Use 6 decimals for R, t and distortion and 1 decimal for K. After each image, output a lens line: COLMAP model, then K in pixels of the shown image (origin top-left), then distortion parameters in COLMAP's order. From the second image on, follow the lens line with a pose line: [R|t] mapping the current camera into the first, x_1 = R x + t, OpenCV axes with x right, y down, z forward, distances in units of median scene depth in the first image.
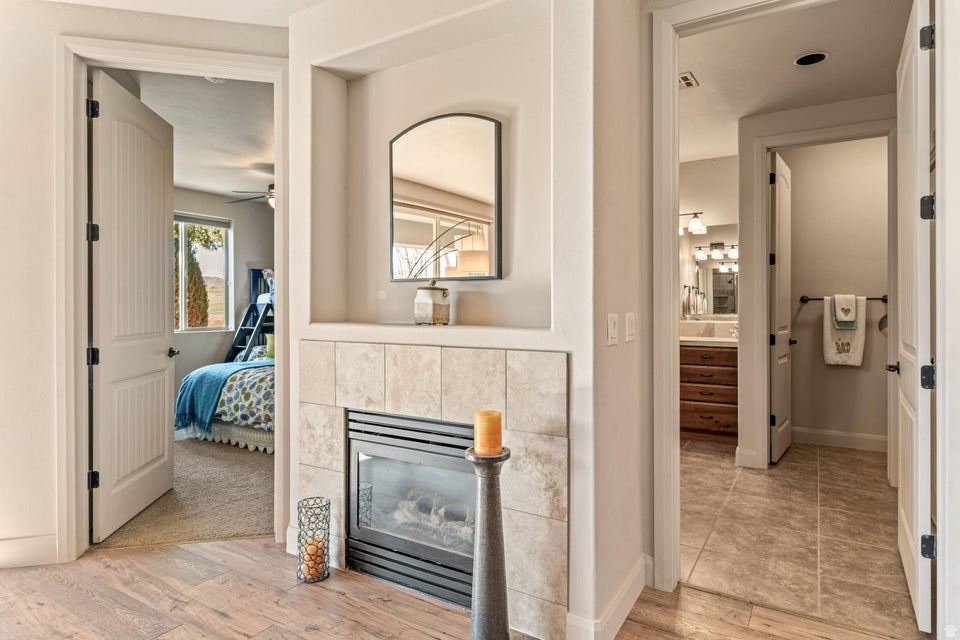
lens RADIAL K [[565.4, 0, 483.9], [0, 565.4, 310.4], [0, 0, 1]] dist [0.005138, -0.000520]
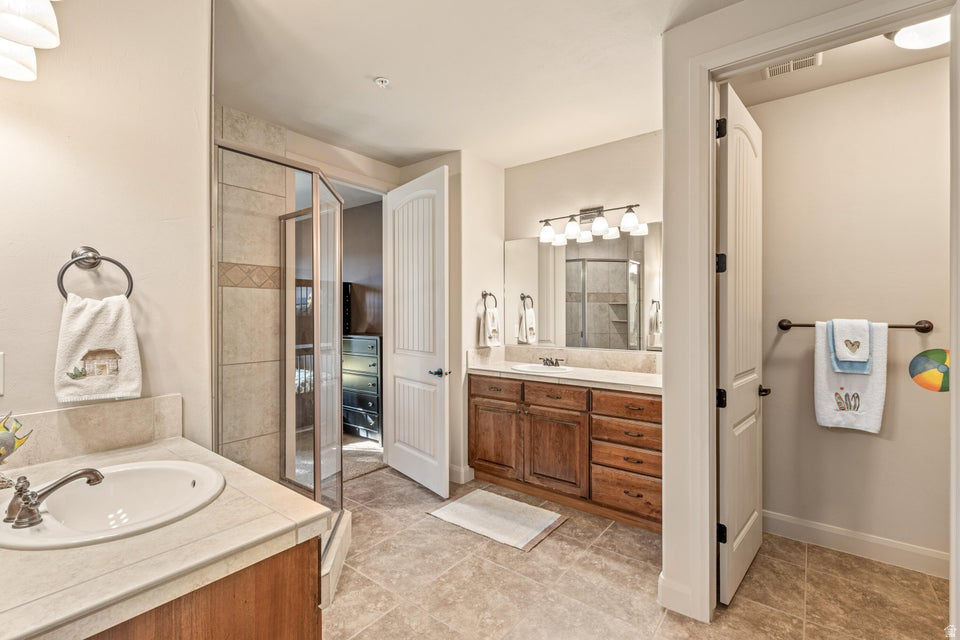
lens RADIAL K [[449.0, 0, 474.4], [0, 449.0, 315.3], [0, 0, 1]] dist [0.001349, -0.000297]
pose [[0.993311, 0.002711, -0.115436, 0.272604], [-0.003248, 0.999985, -0.004459, -0.028782], [0.115422, 0.004804, 0.993305, 0.445278]]
